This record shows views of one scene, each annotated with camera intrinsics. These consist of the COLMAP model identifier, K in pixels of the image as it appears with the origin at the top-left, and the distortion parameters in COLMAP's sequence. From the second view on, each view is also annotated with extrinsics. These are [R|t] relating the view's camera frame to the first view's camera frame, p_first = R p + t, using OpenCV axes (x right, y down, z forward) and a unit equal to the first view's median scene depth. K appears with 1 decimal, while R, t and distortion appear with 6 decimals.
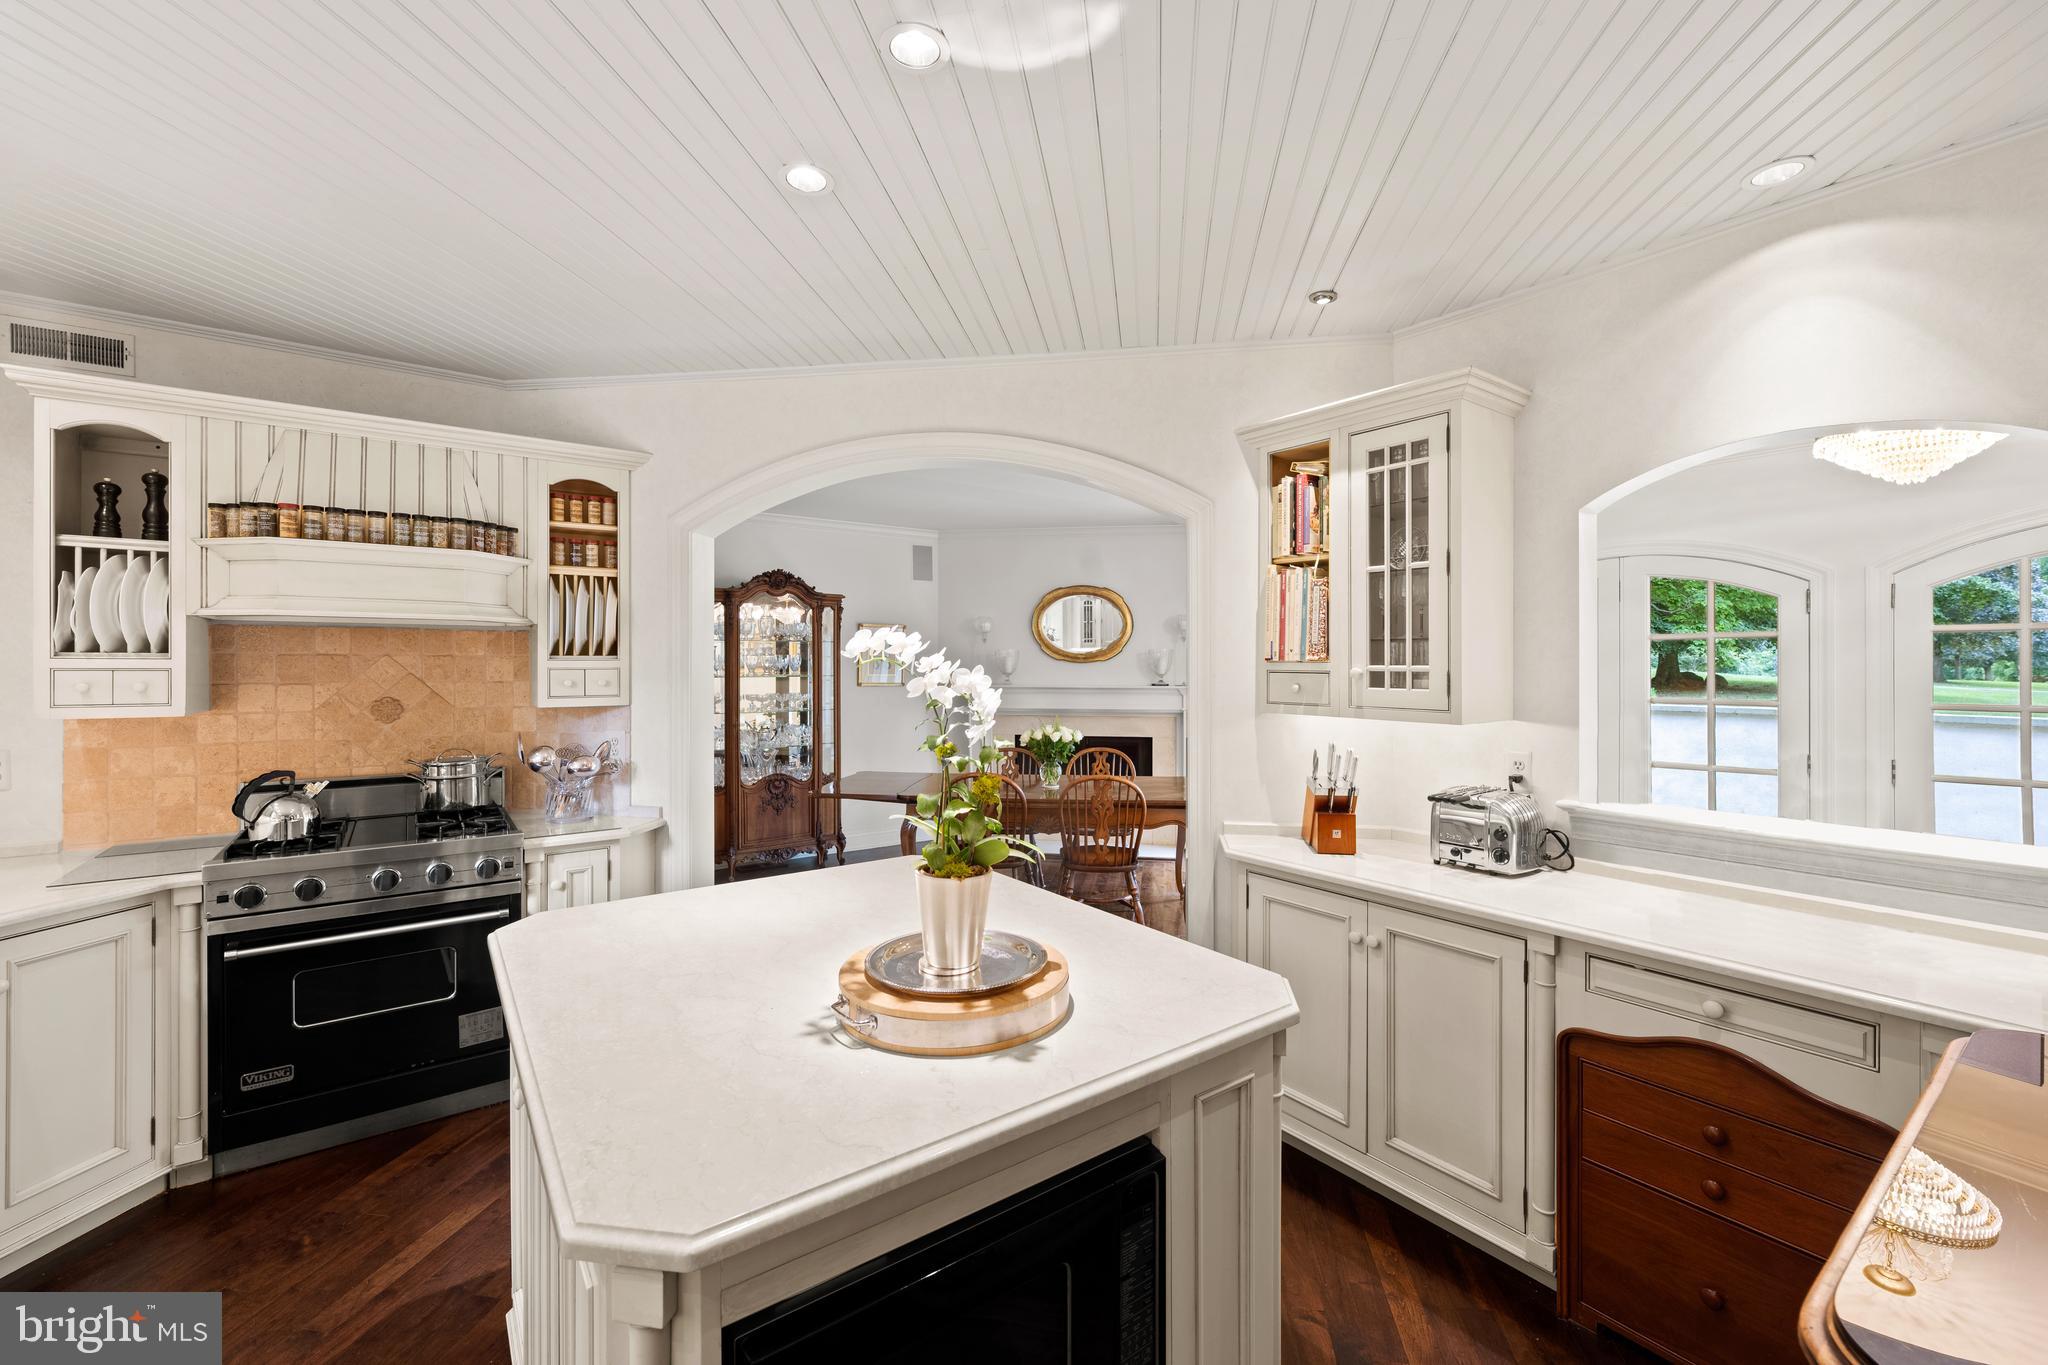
lens RADIAL K [[825.6, 0, 1016.2], [0, 825.6, 672.0], [0, 0, 1]] dist [-0.000949, -0.000651]
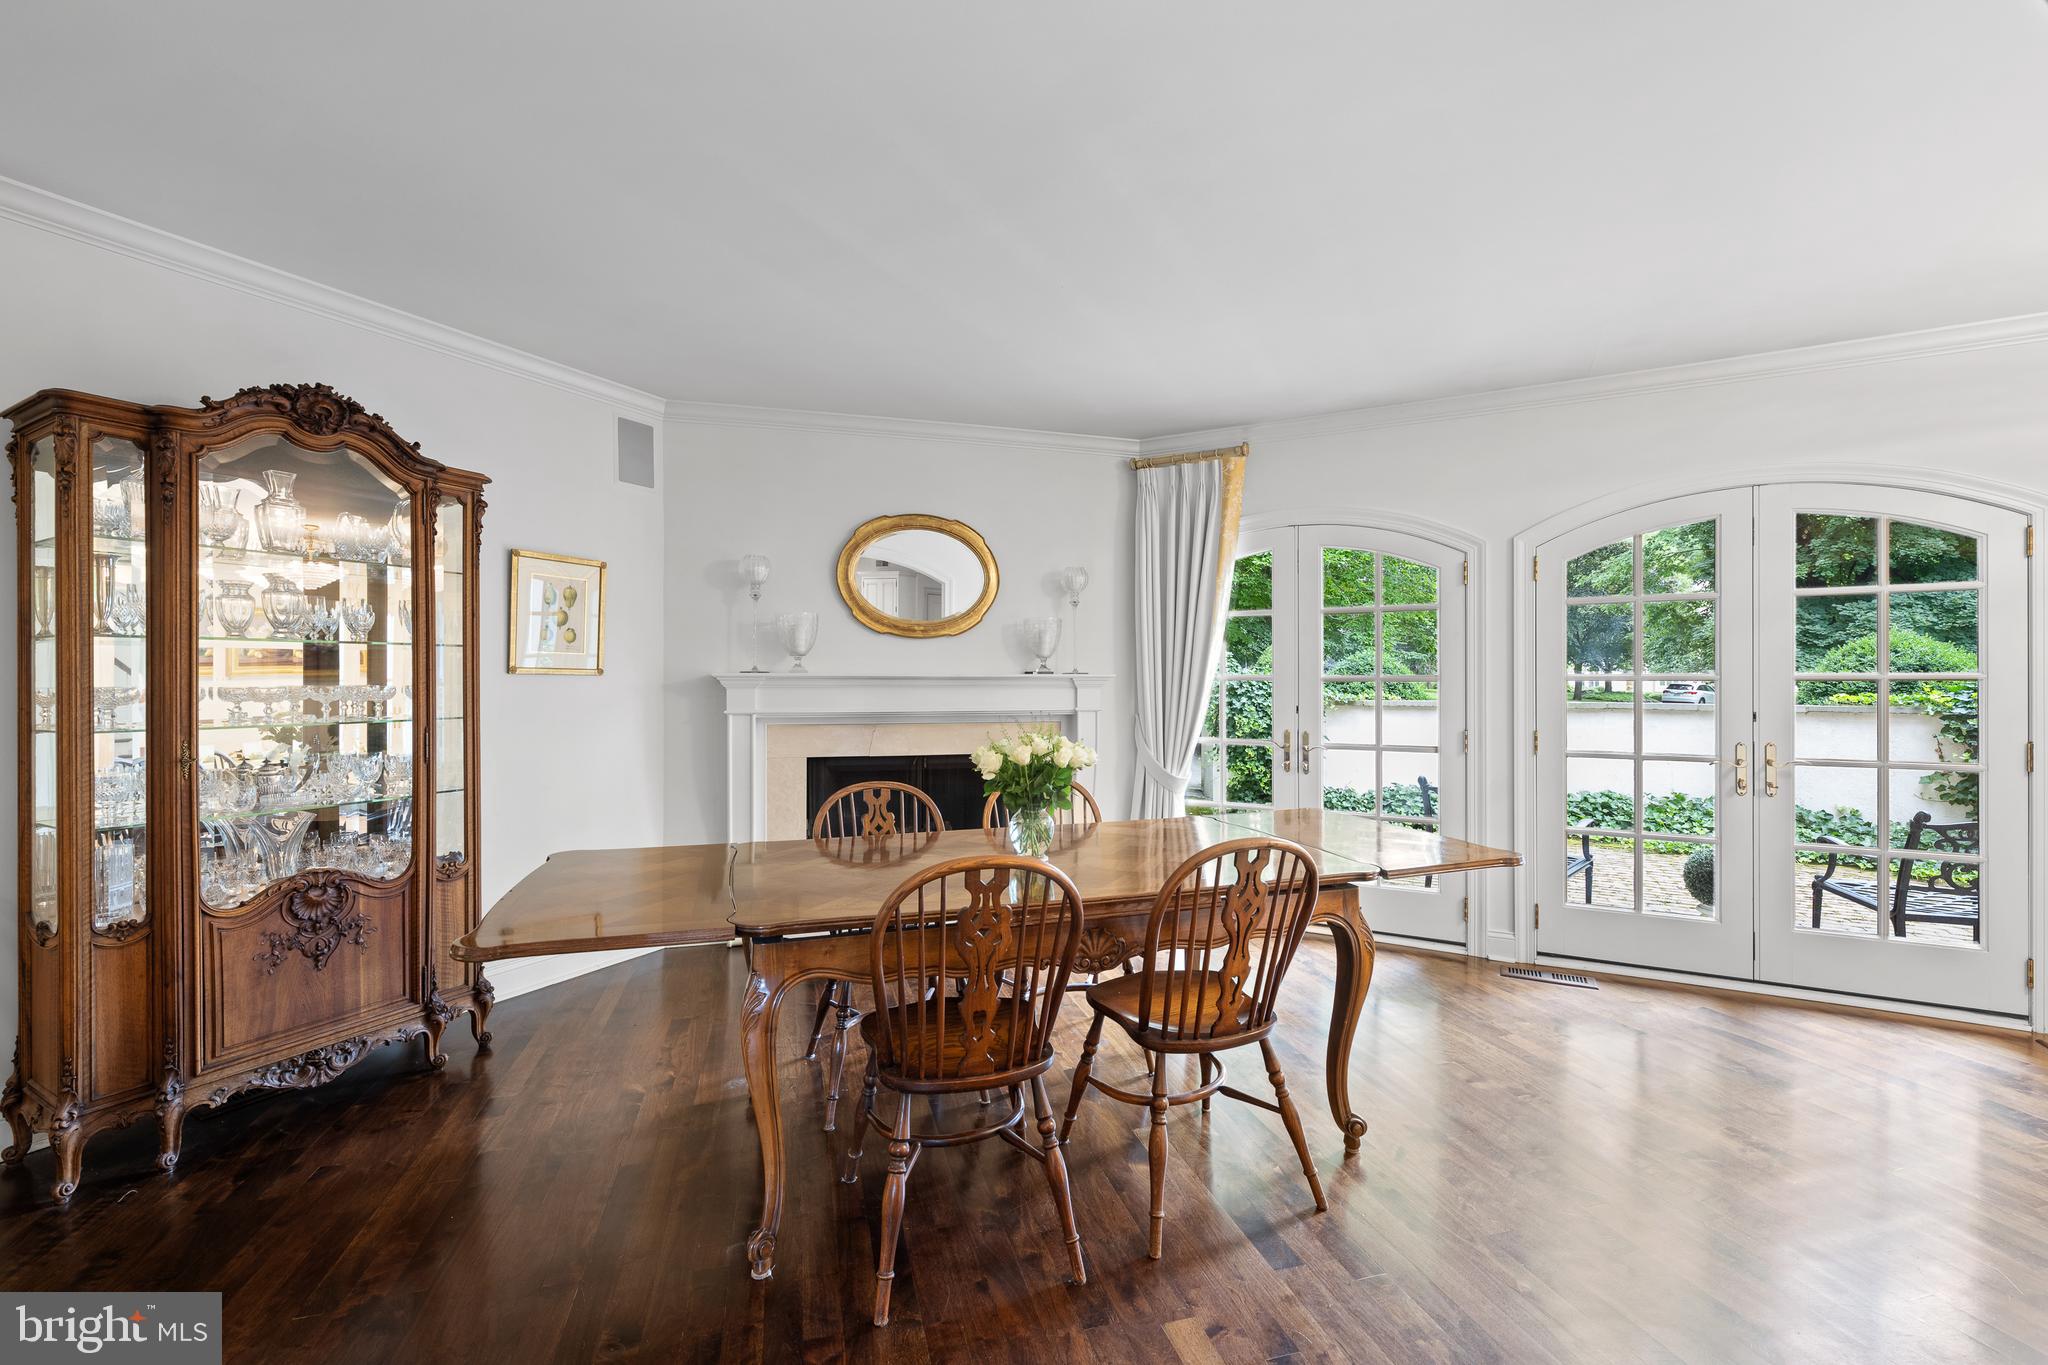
lens RADIAL K [[825.6, 0, 1023.3], [0, 825.6, 676.5], [0, 0, 1]] dist [-0.000949, -0.000651]
pose [[0.897179, -0.003520, 0.441653, -0.142126], [0.004931, 0.999986, -0.002046, 0.023814], [-0.441639, 0.004014, 0.897184, 0.435286]]
